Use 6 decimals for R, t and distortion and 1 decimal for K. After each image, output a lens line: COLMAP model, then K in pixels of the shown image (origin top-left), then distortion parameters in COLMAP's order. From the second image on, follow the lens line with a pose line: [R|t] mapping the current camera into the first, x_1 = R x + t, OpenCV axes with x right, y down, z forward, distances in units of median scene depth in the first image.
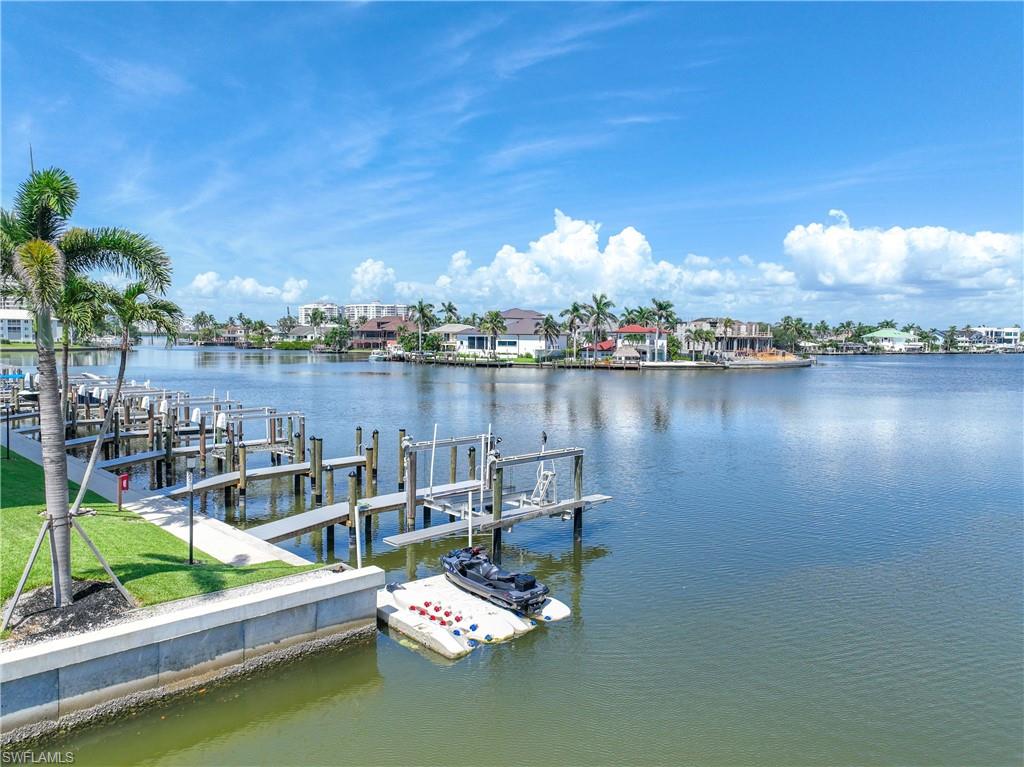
lens RADIAL K [[722.0, 0, 512.1], [0, 722.0, 381.8], [0, 0, 1]] dist [0.000685, 0.023595]
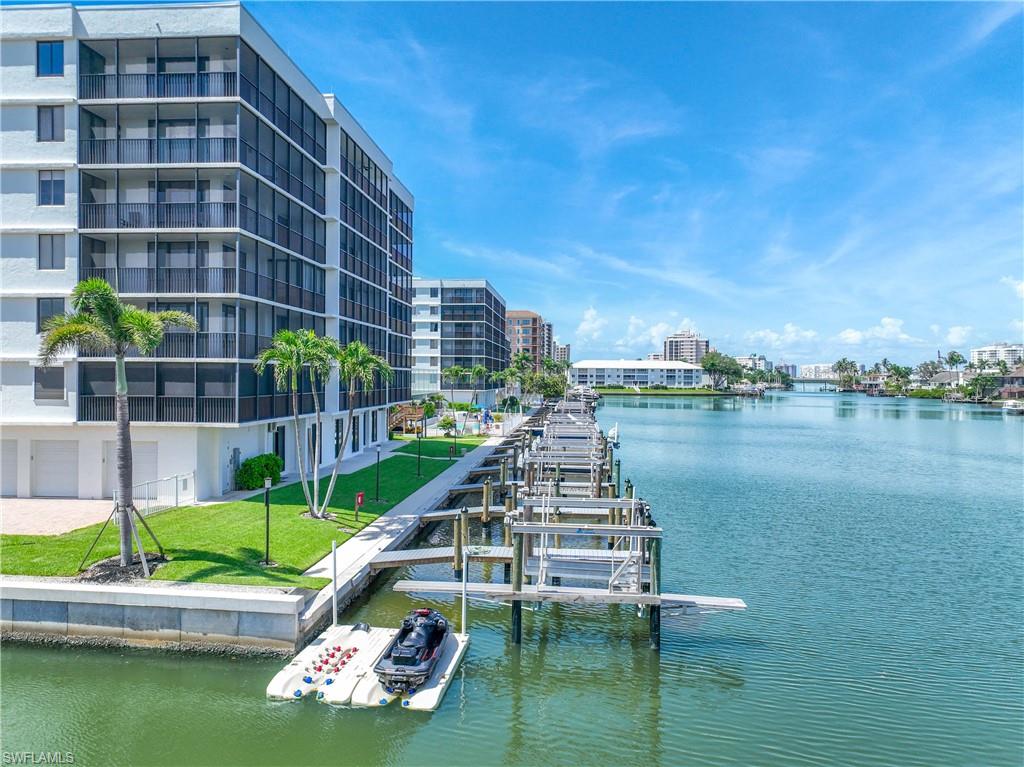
lens RADIAL K [[722.0, 0, 519.1], [0, 722.0, 381.2], [0, 0, 1]] dist [0.000685, 0.023595]
pose [[0.642275, 0.000130, -0.766474, 0.087839], [-0.050271, 0.997854, -0.041956, -0.003941], [0.764824, 0.065479, 0.640903, 0.054908]]
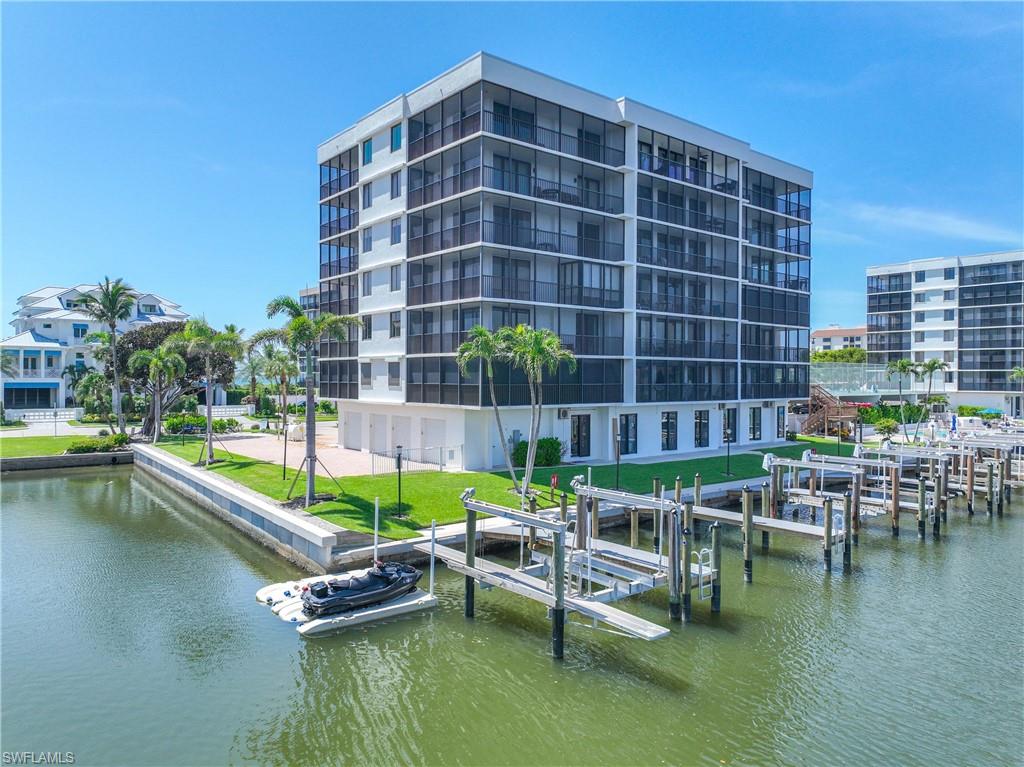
lens RADIAL K [[722.0, 0, 514.8], [0, 722.0, 385.8], [0, 0, 1]] dist [0.000685, 0.023595]
pose [[-0.096861, 0.004406, -0.995288, 0.116889], [-0.068480, 0.997591, 0.011080, -0.006733], [0.992939, 0.069230, -0.096326, 0.149412]]
